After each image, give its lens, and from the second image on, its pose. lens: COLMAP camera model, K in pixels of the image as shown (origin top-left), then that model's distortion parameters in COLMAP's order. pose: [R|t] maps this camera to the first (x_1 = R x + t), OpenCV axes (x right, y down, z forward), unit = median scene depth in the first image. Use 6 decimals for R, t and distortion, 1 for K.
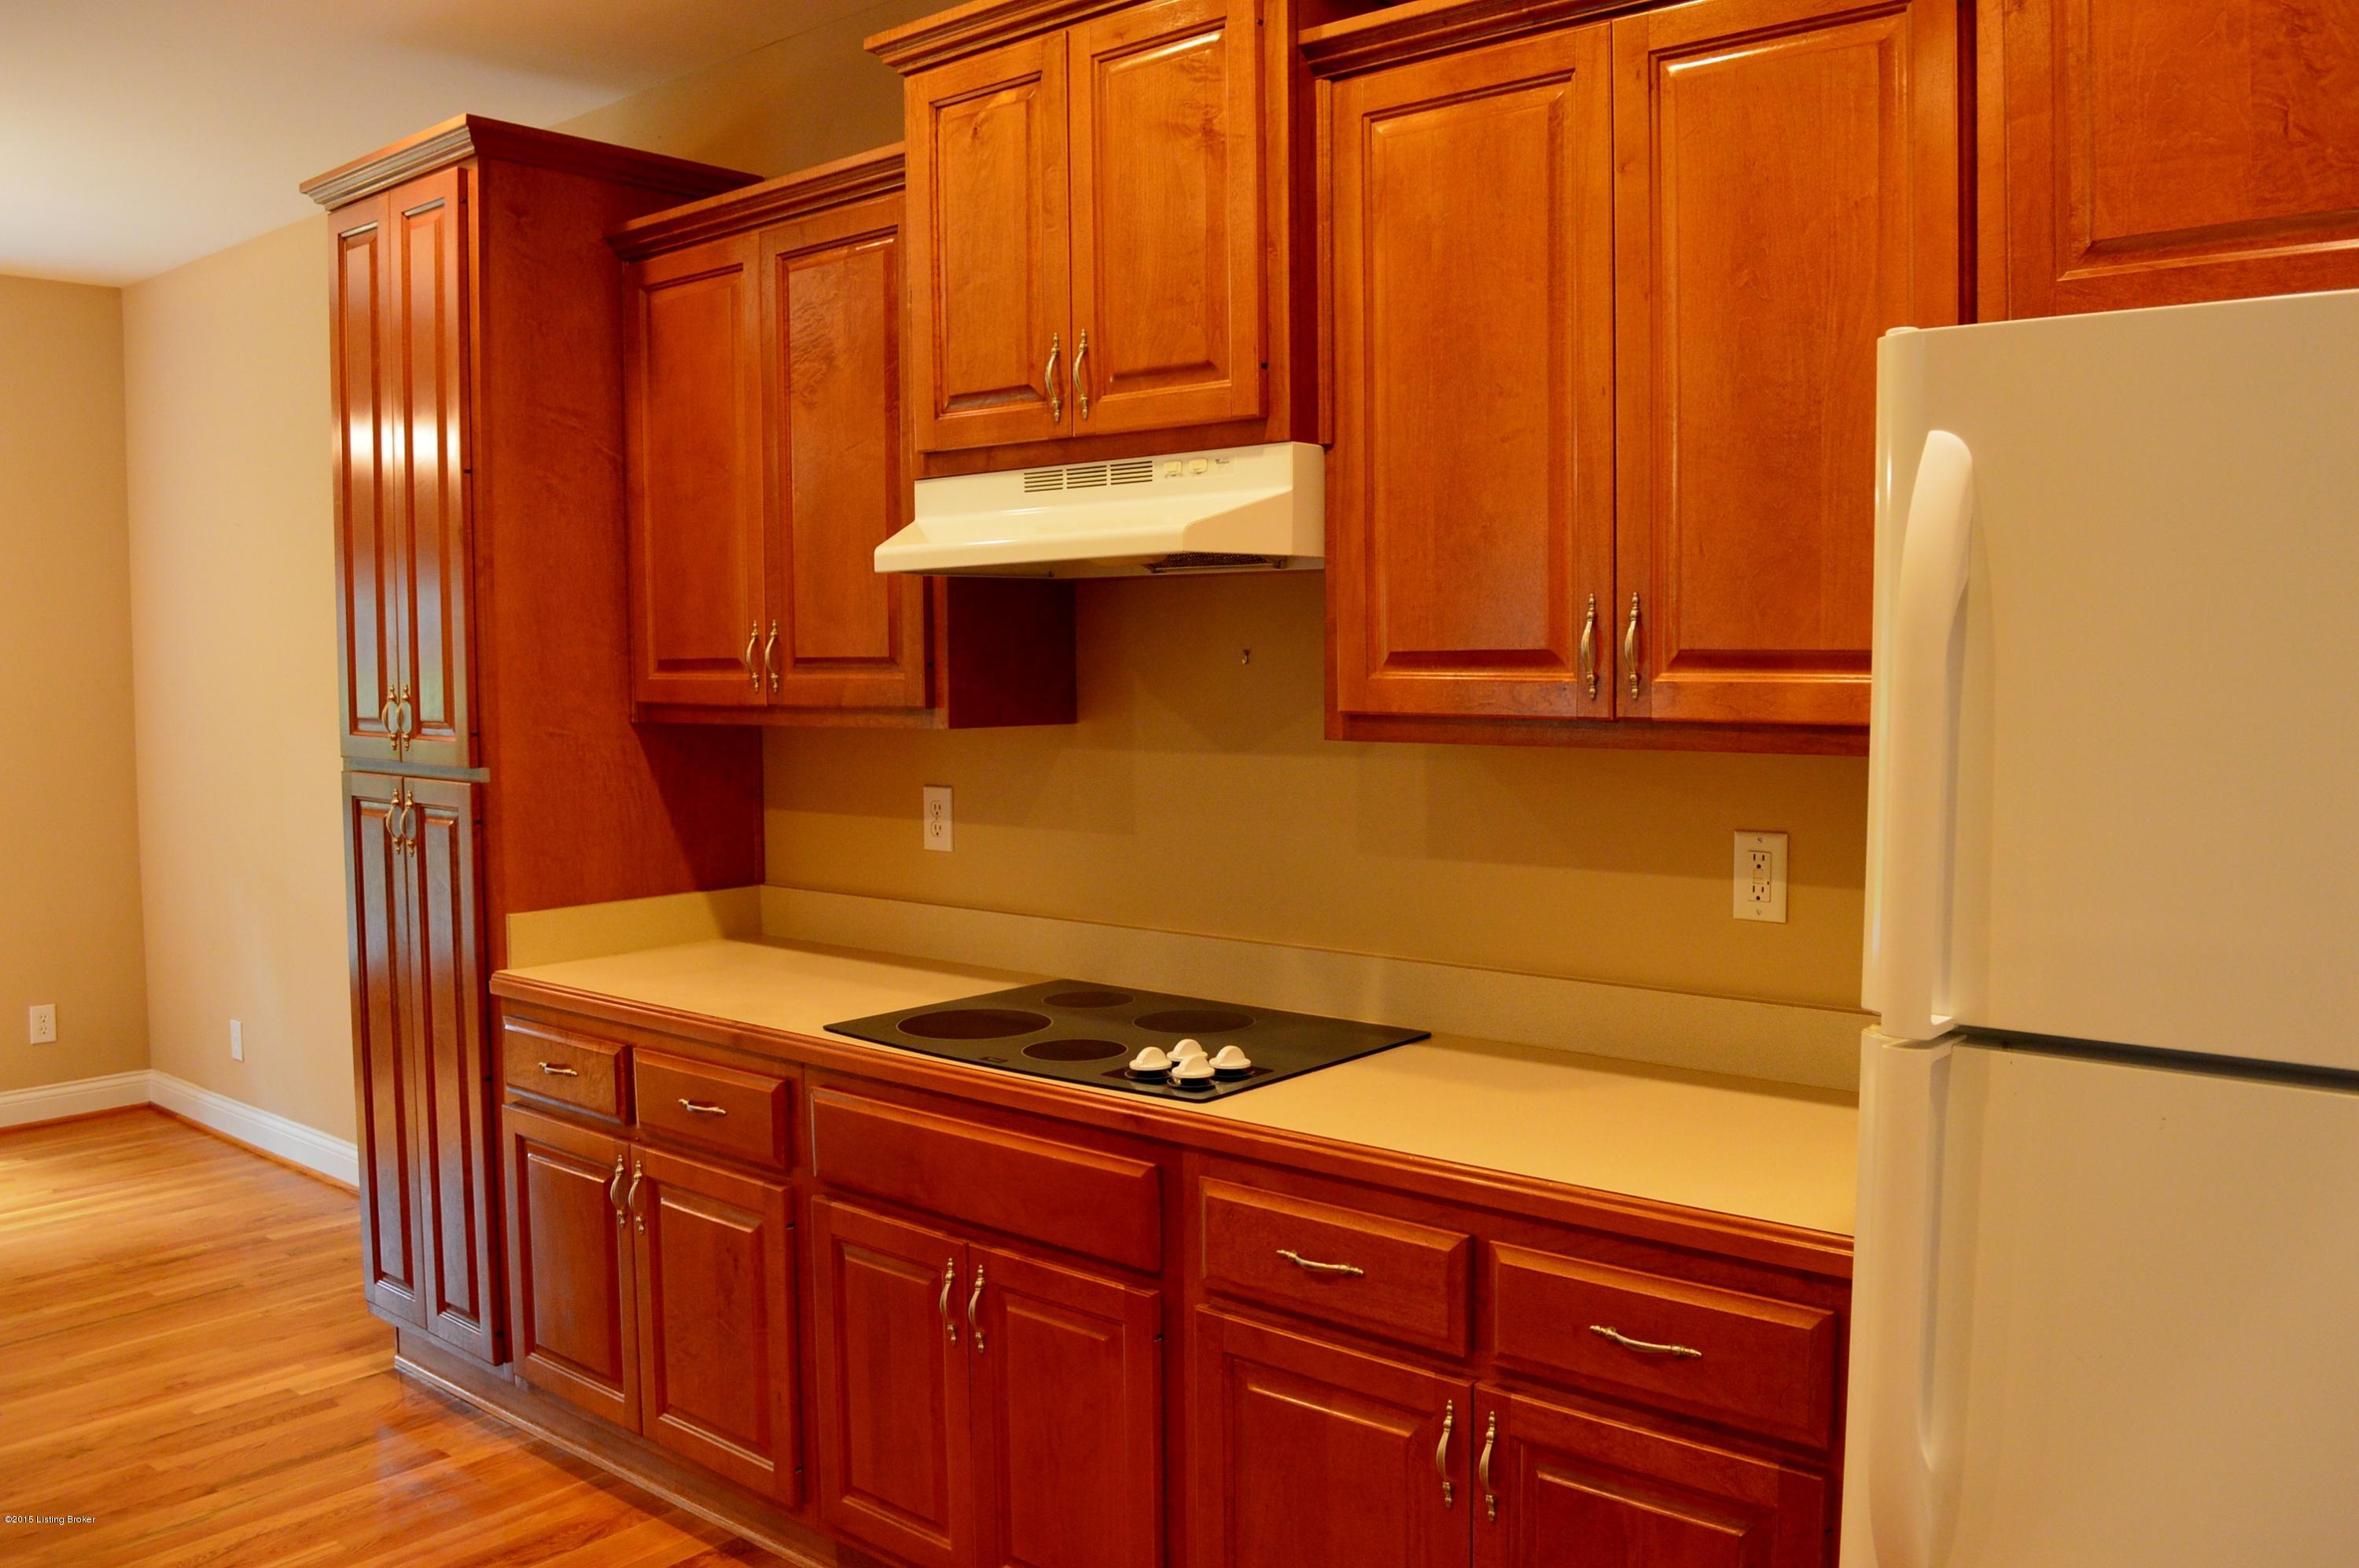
lens RADIAL K [[1869.5, 0, 1179.5], [0, 1869.5, 784.0], [0, 0, 1]] dist [-0.087738, 0.001036]
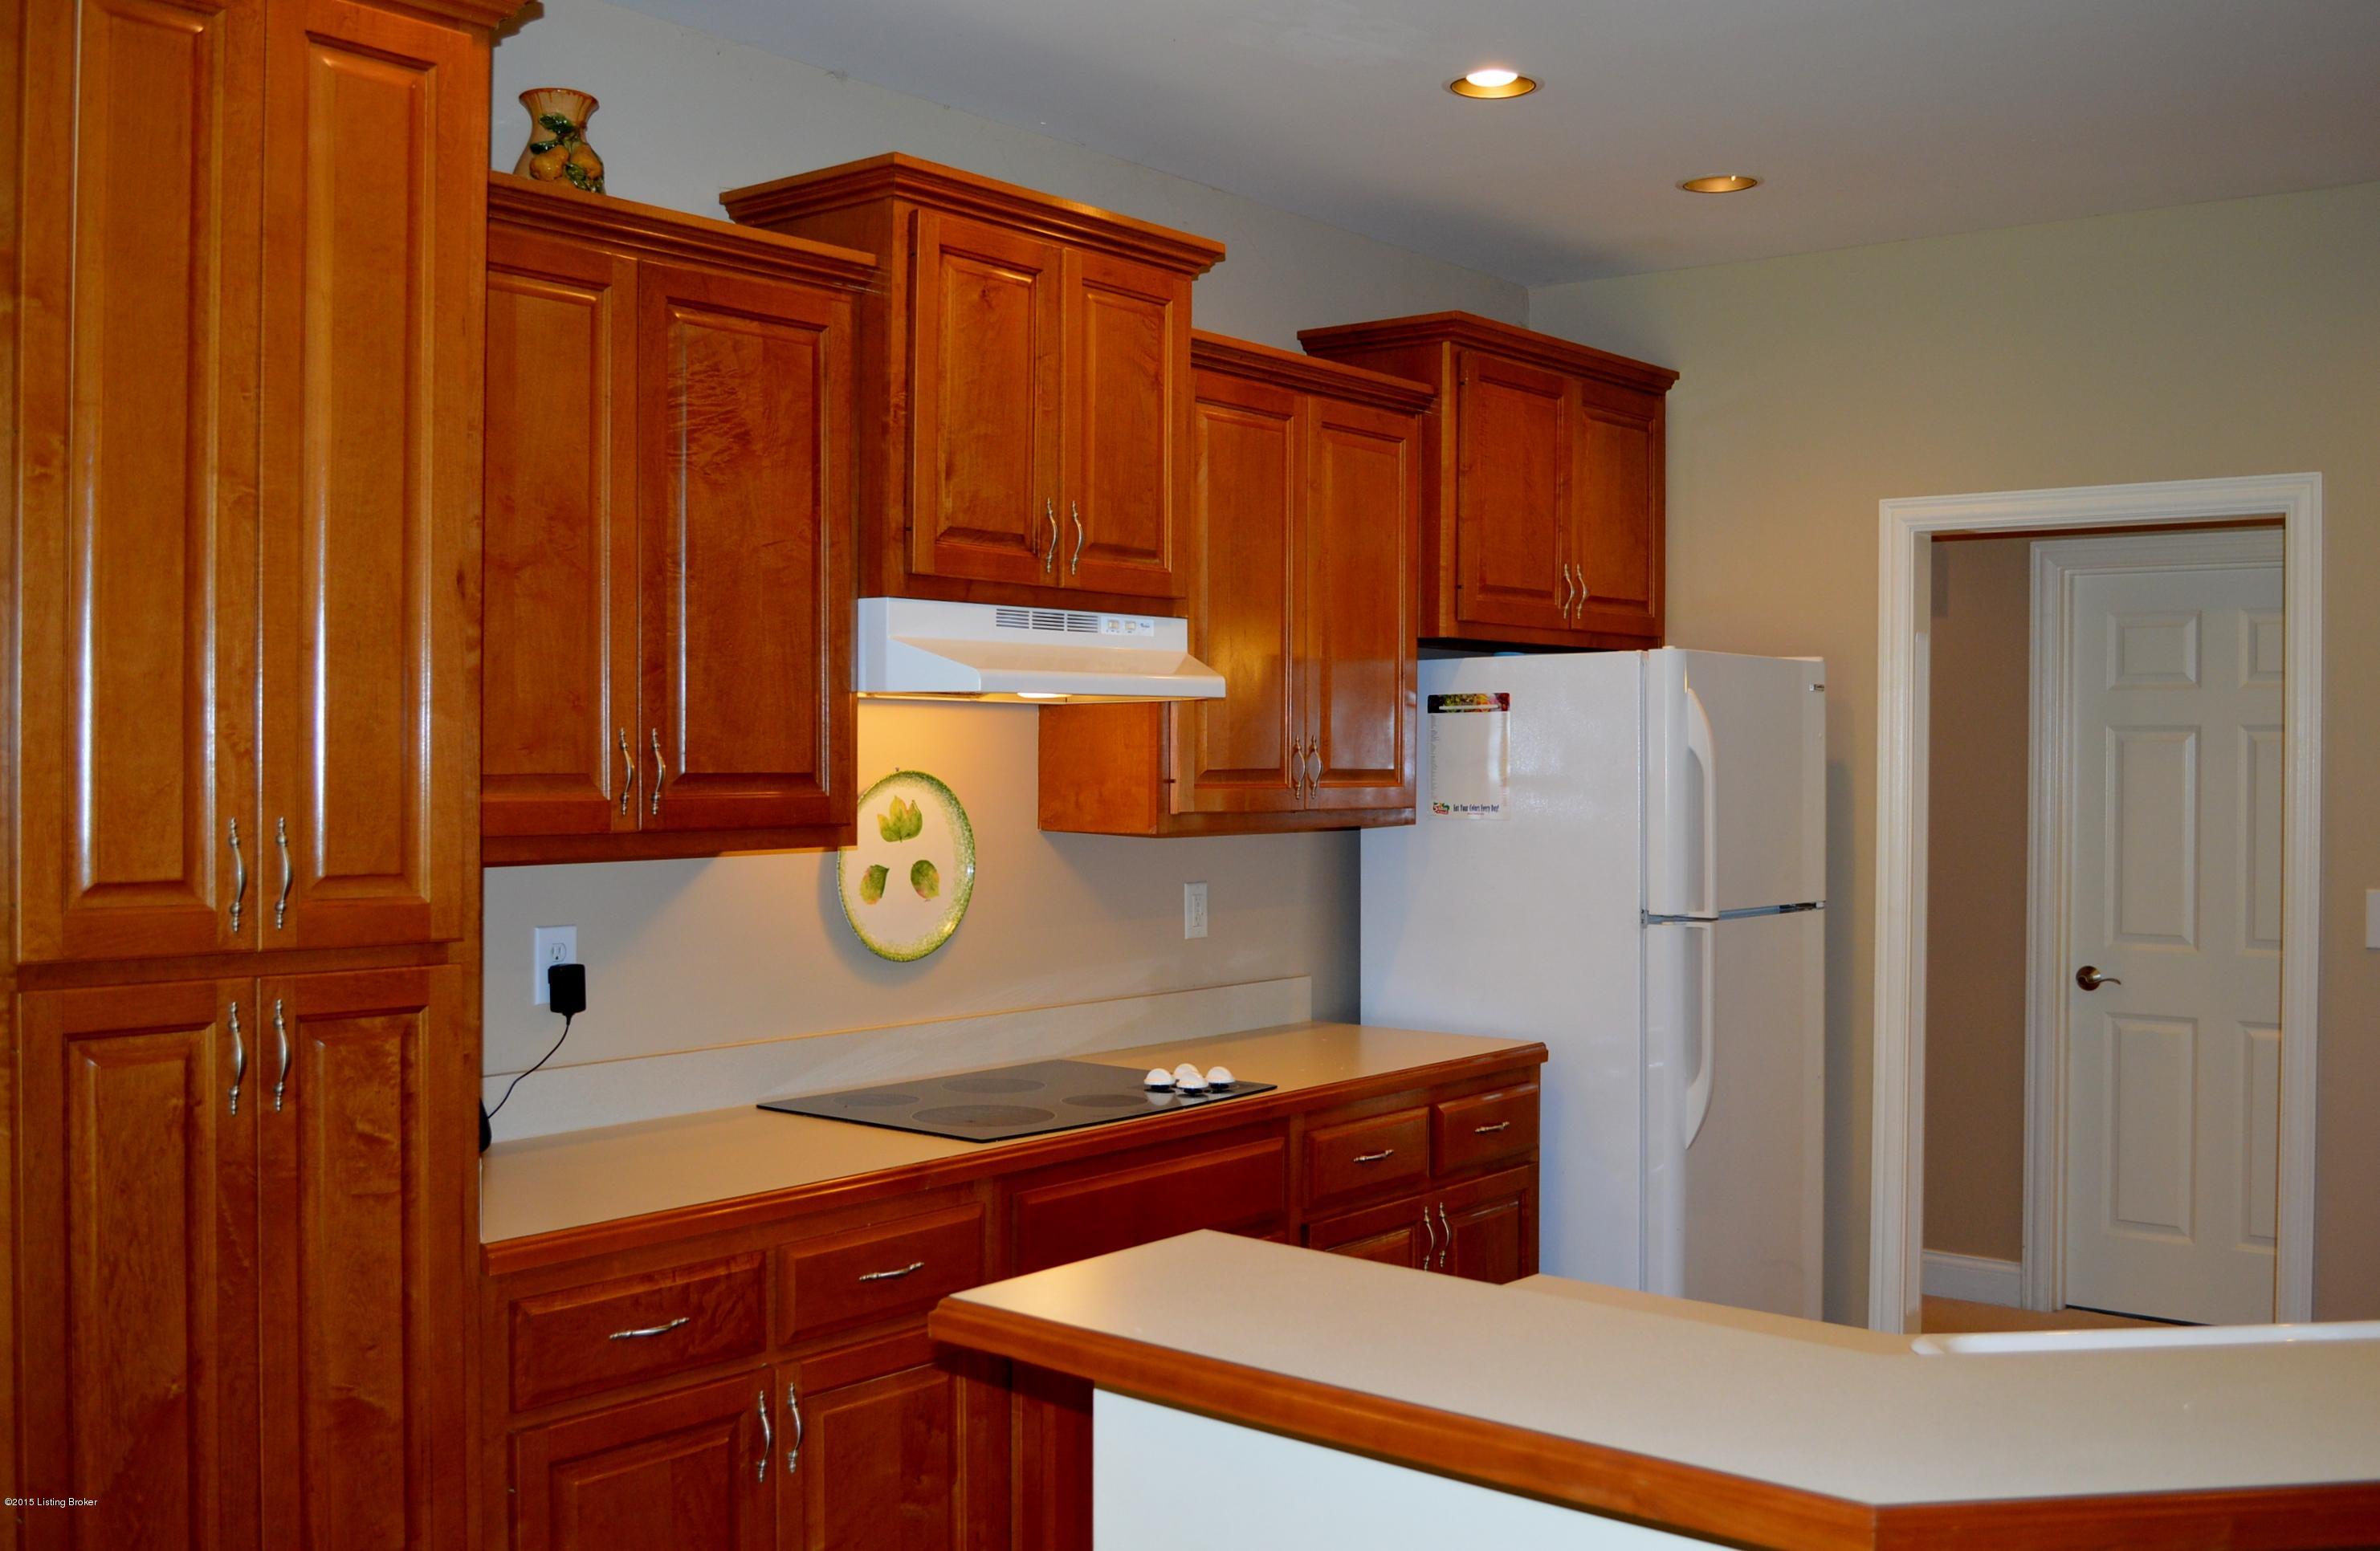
lens RADIAL K [[2269.7, 0, 1190.0], [0, 2269.7, 775.5], [0, 0, 1]] dist [-0.001843, -0.000823]
pose [[-0.019542, -0.001535, 0.999808, -1.174705], [0.065989, 0.997816, 0.002822, -0.050990], [-0.997629, 0.066032, -0.019398, 0.742372]]
